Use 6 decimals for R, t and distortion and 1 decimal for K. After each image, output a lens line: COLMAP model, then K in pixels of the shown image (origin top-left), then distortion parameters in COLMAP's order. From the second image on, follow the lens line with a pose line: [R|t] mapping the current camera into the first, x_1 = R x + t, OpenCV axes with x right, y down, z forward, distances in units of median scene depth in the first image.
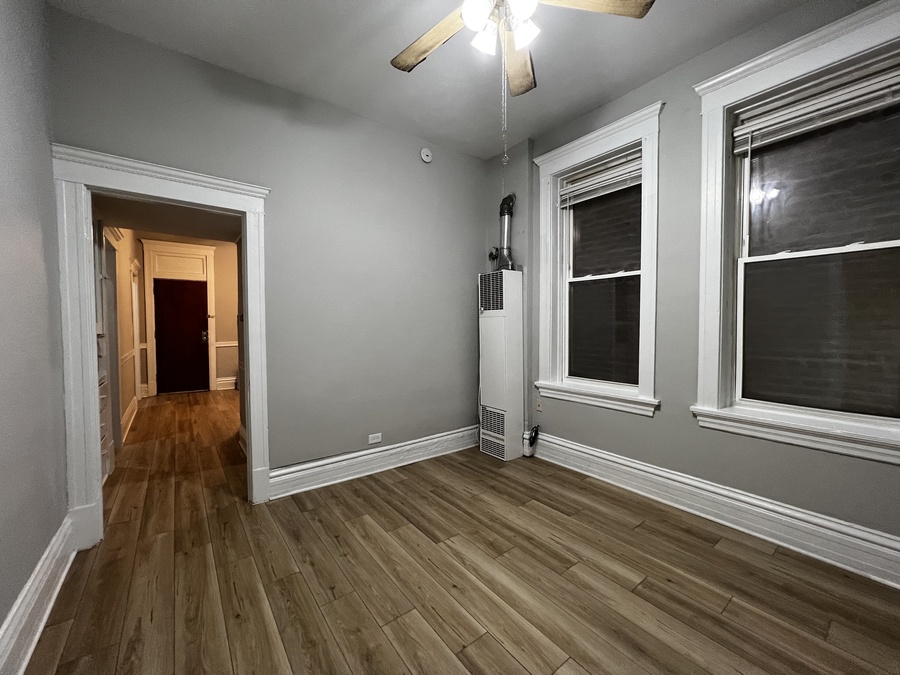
lens RADIAL K [[356.7, 0, 443.2], [0, 356.7, 335.1], [0, 0, 1]] dist [0.000124, 0.000055]
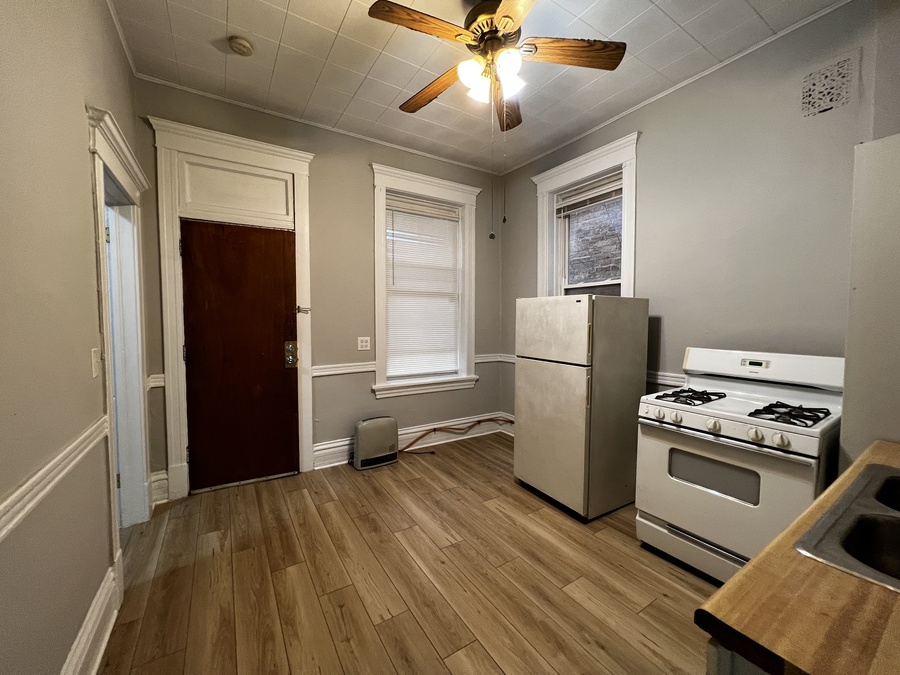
lens RADIAL K [[358.2, 0, 447.2], [0, 358.2, 335.8], [0, 0, 1]] dist [-0.001232, -0.000209]
pose [[0.996730, 0.005141, -0.080635, -1.189445], [-0.004281, 0.999932, 0.010825, -0.068742], [0.080685, -0.010444, 0.996685, 1.549989]]
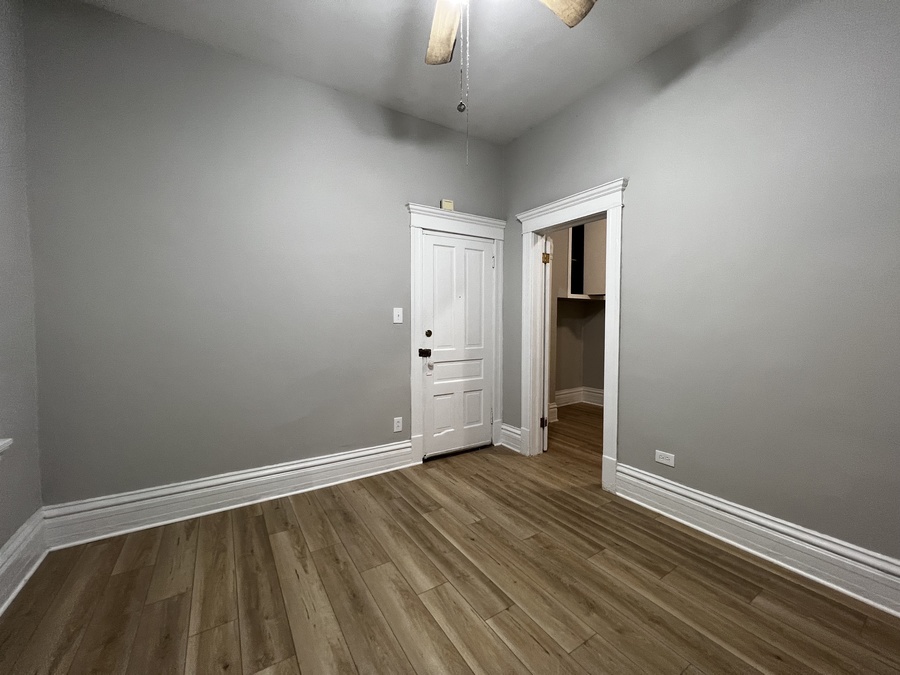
lens RADIAL K [[358.2, 0, 447.2], [0, 358.2, 335.8], [0, 0, 1]] dist [-0.001232, -0.000209]
pose [[-0.997465, -0.001299, 0.071143, 0.095956], [0.003259, 0.997950, 0.063908, -0.020704], [-0.071080, 0.063978, -0.995417, 1.181895]]
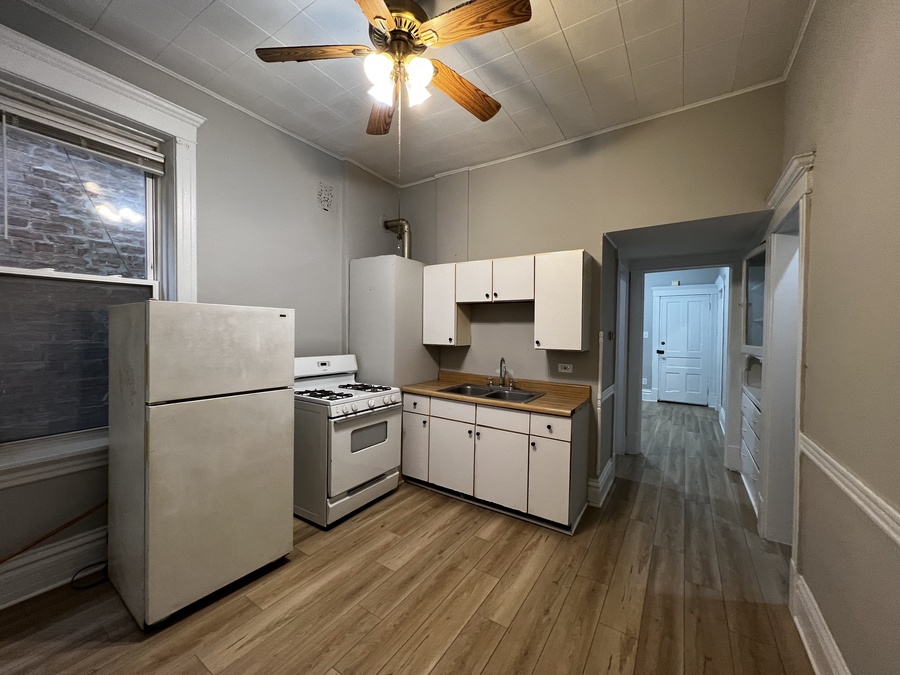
lens RADIAL K [[358.2, 0, 447.2], [0, 358.2, 335.8], [0, 0, 1]] dist [-0.001232, -0.000209]
pose [[-0.334433, -0.018094, 0.942246, -1.844689], [0.021787, 0.999400, 0.026925, -0.119633], [-0.942168, 0.029533, -0.333838, 2.451855]]
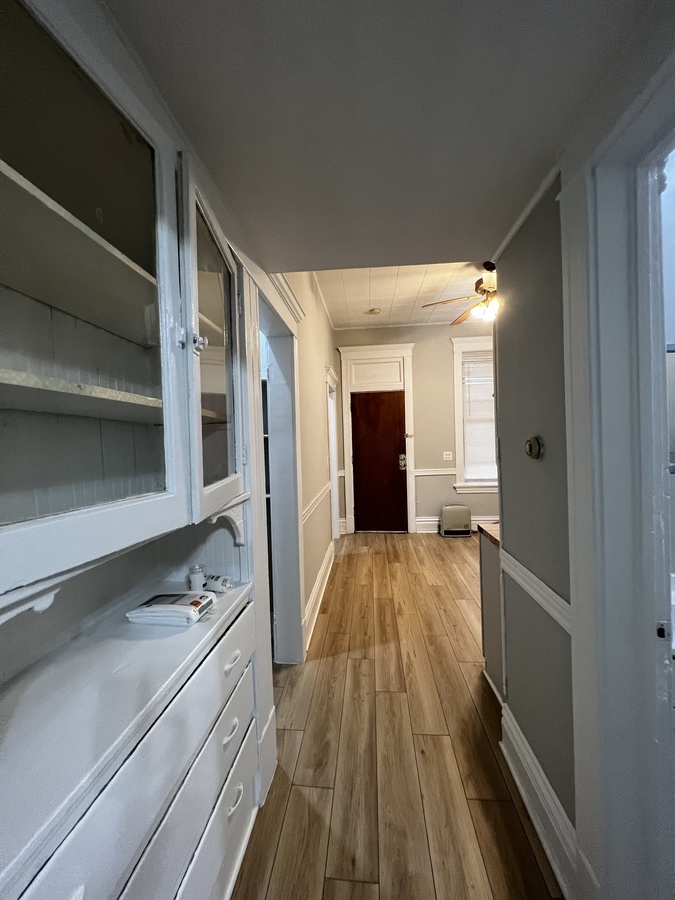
lens RADIAL K [[358.2, 0, 340.9], [0, 358.2, 445.1], [0, 0, 1]] dist [-0.001232, -0.000209]
pose [[0.747954, -0.011195, -0.663656, -0.694405], [0.006049, 0.999931, -0.010050, -0.069938], [0.663723, 0.003502, 0.747970, 0.910770]]
